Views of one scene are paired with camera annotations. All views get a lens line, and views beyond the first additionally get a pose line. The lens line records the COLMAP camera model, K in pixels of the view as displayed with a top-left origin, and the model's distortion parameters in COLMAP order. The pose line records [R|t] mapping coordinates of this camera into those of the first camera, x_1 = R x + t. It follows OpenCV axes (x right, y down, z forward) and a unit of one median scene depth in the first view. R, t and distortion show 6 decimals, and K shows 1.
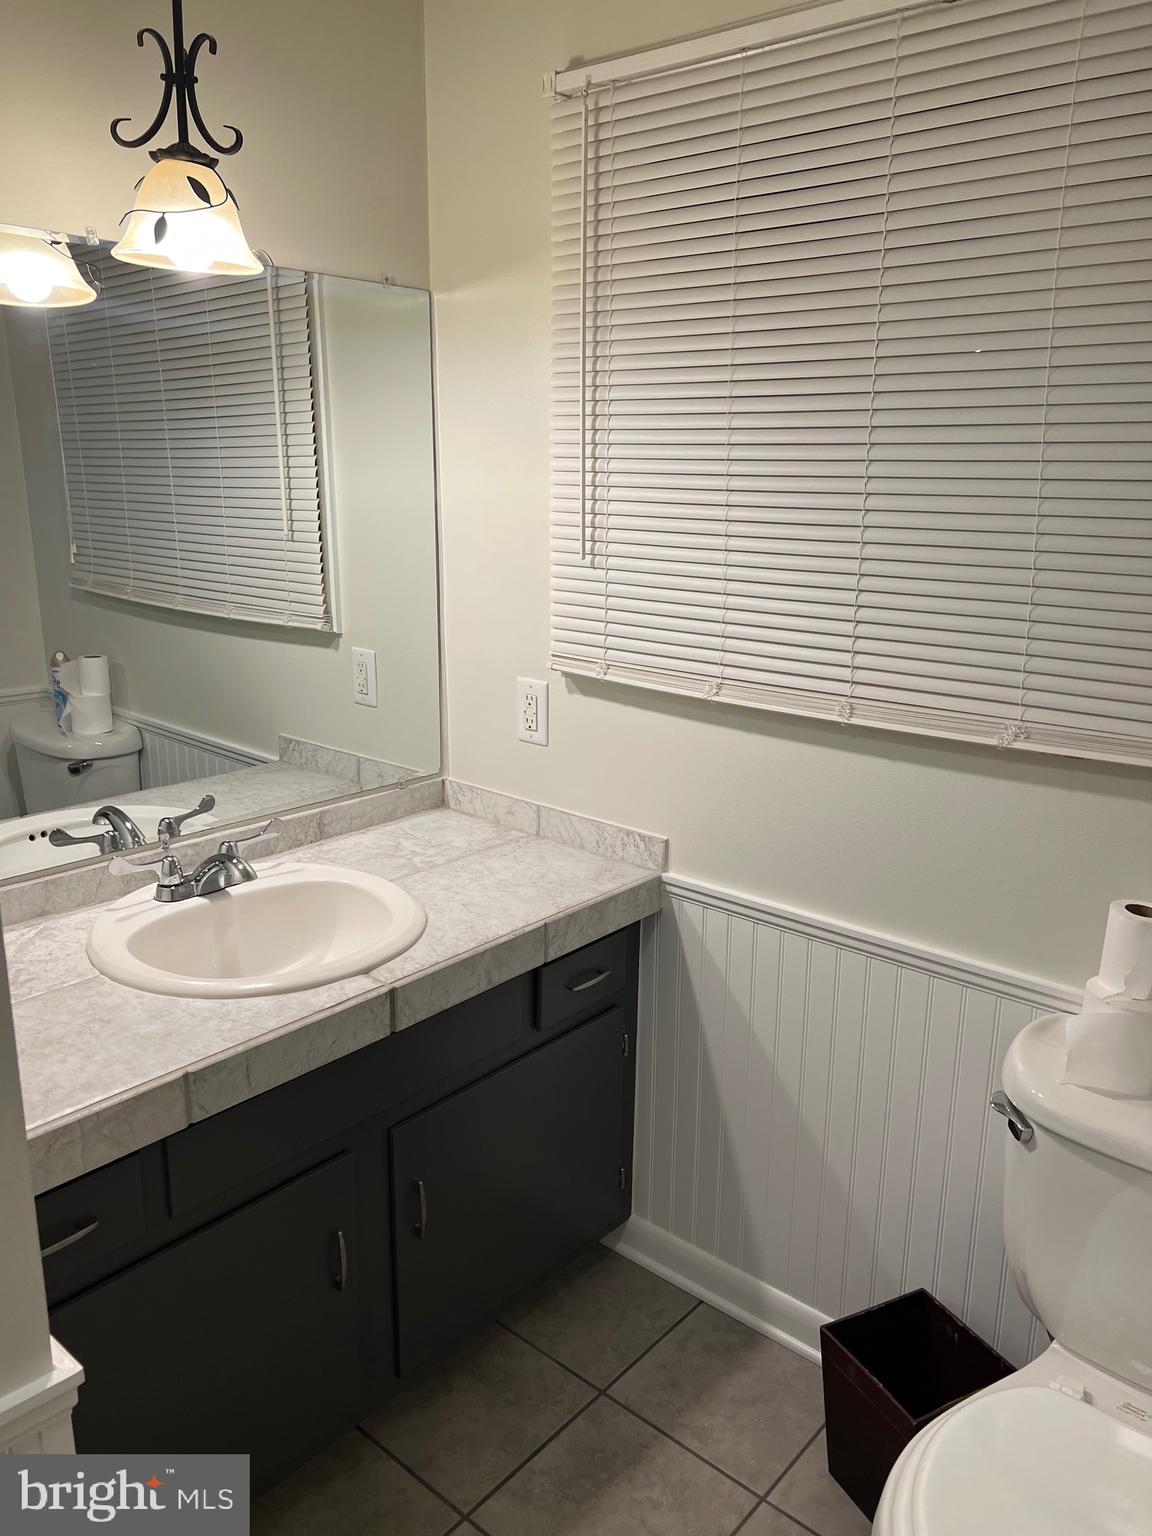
lens RADIAL K [[1154.6, 0, 564.6], [0, 1154.6, 782.5], [0, 0, 1]] dist [0.061013, -0.070206]
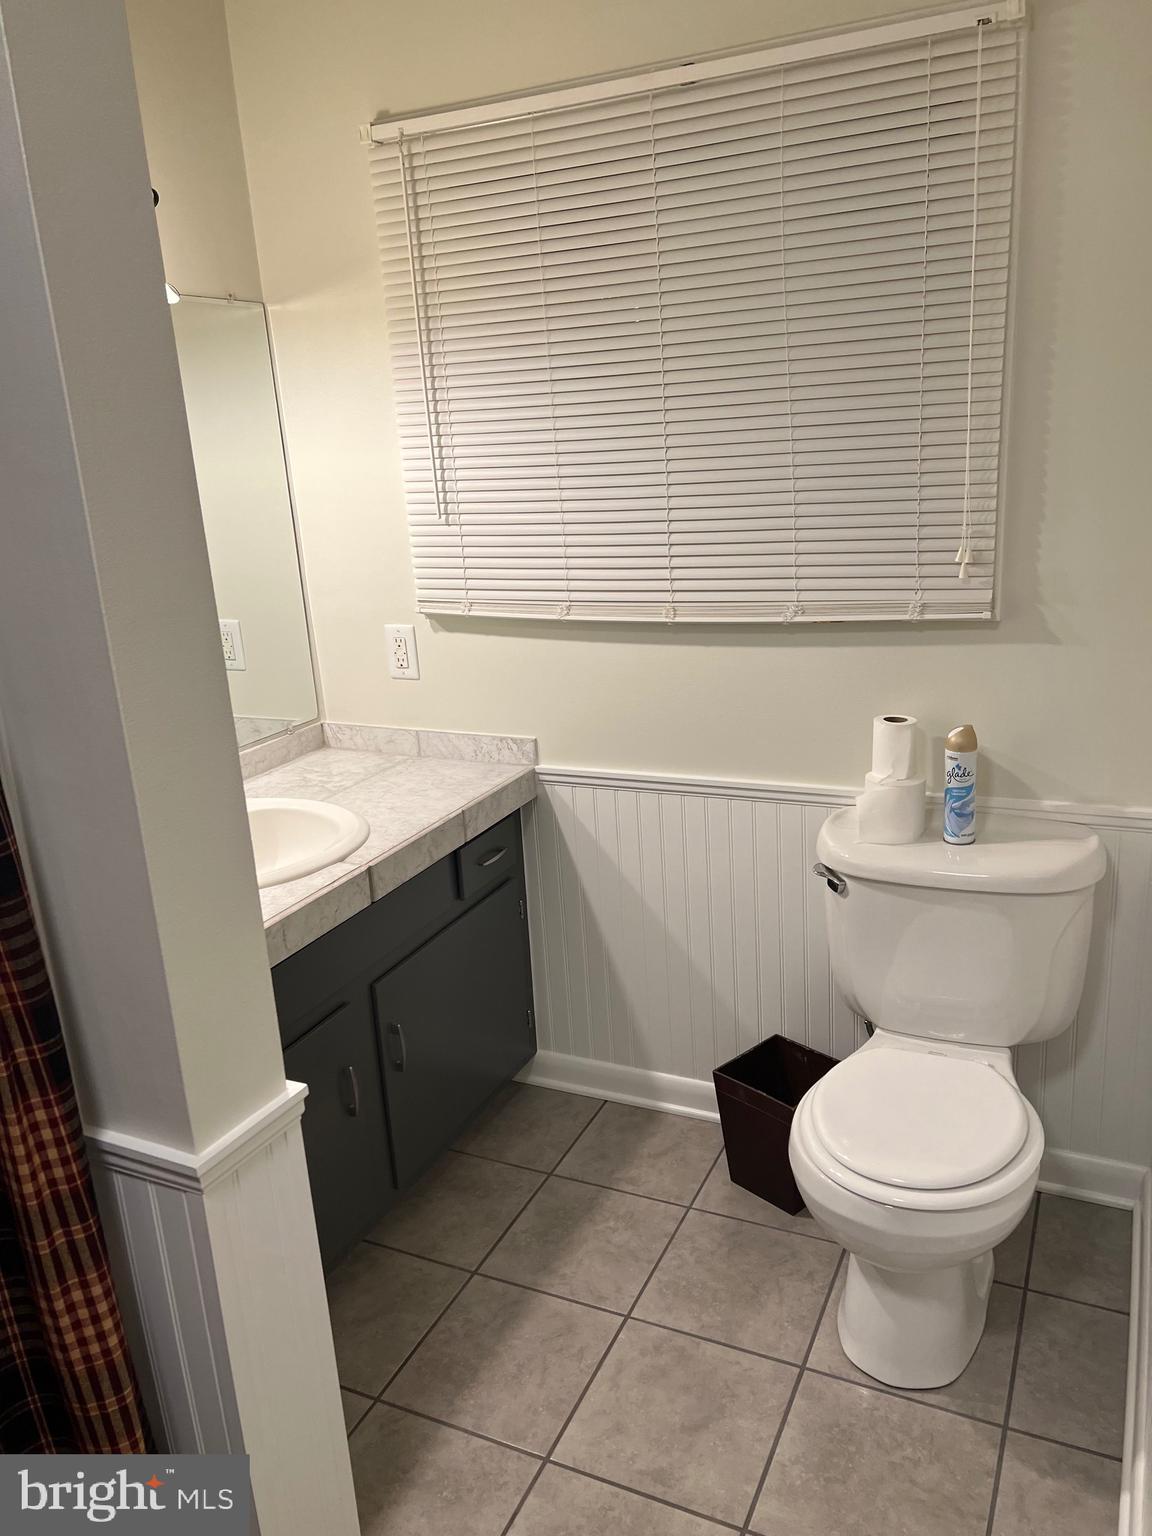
lens RADIAL K [[1154.6, 0, 575.5], [0, 1154.6, 775.1], [0, 0, 1]] dist [0.061013, -0.070206]
pose [[0.960004, -0.141745, 0.241456, -0.193590], [0.138200, 0.989899, 0.031644, 0.060809], [-0.243503, 0.002990, 0.969896, -0.241197]]
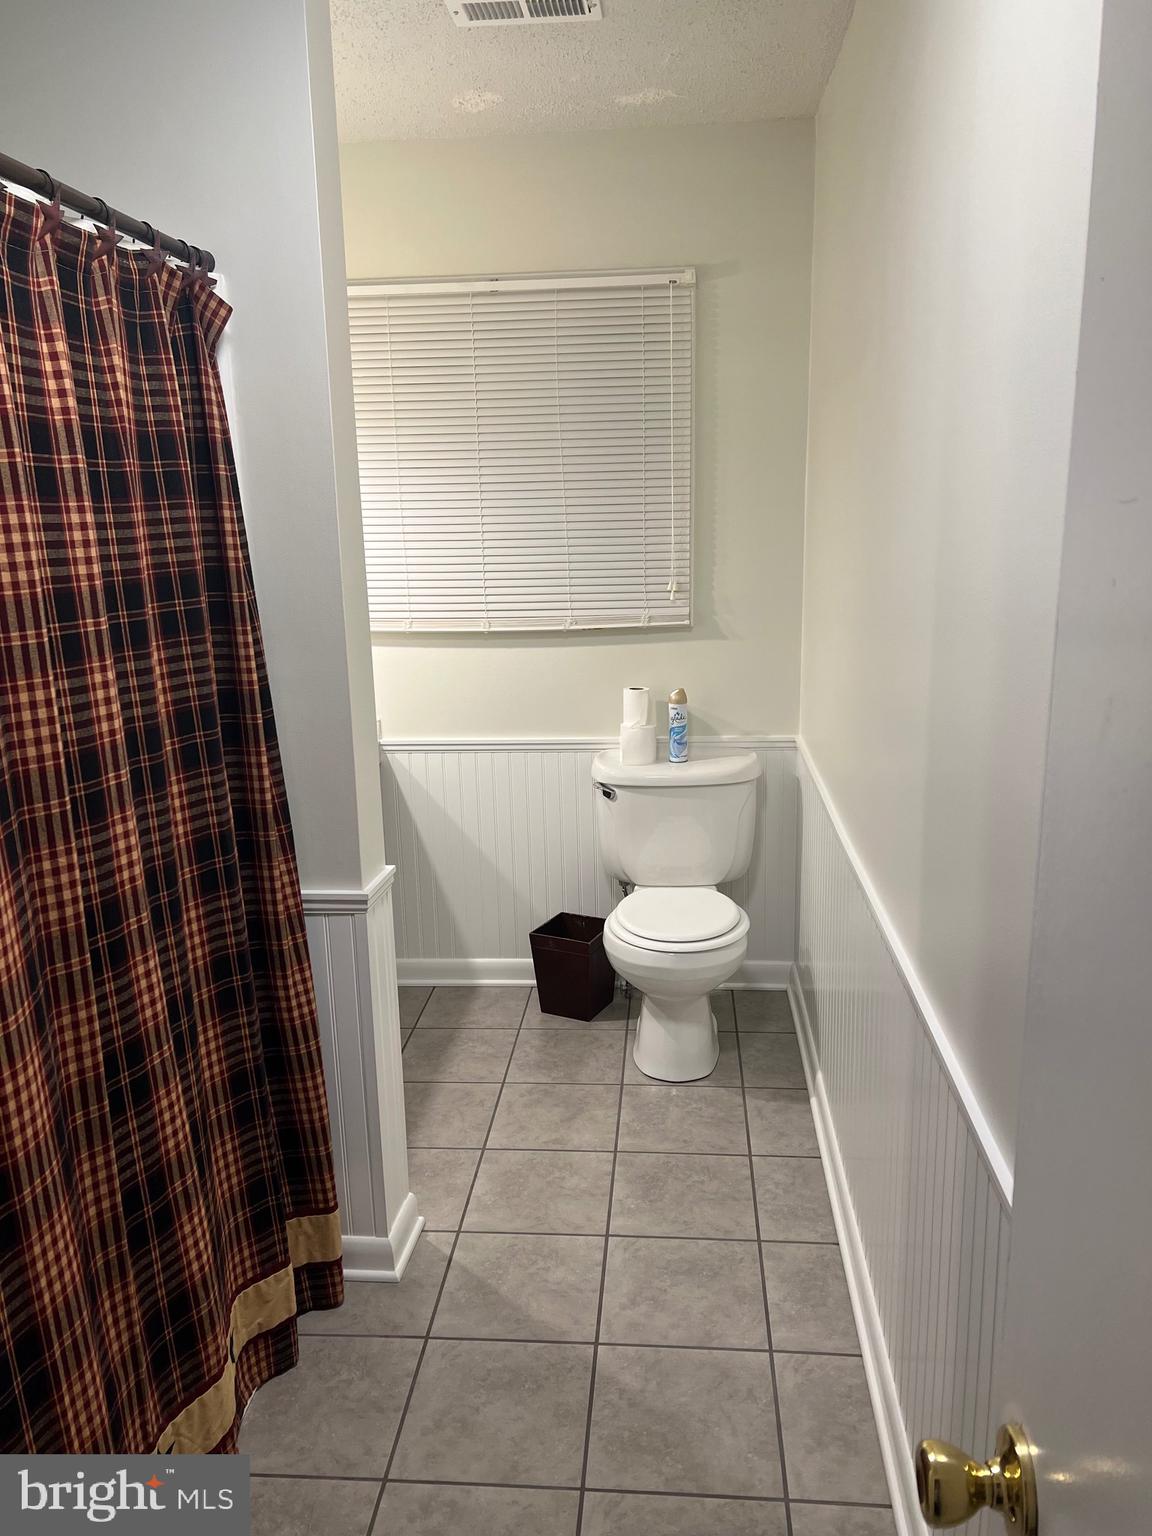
lens RADIAL K [[1154.6, 0, 561.5], [0, 1154.6, 778.9], [0, 0, 1]] dist [0.061013, -0.070206]
pose [[0.810488, -0.162660, 0.562718, -0.746238], [0.184864, 0.982603, 0.017772, 0.171433], [-0.555819, 0.089622, 0.826458, -0.631693]]
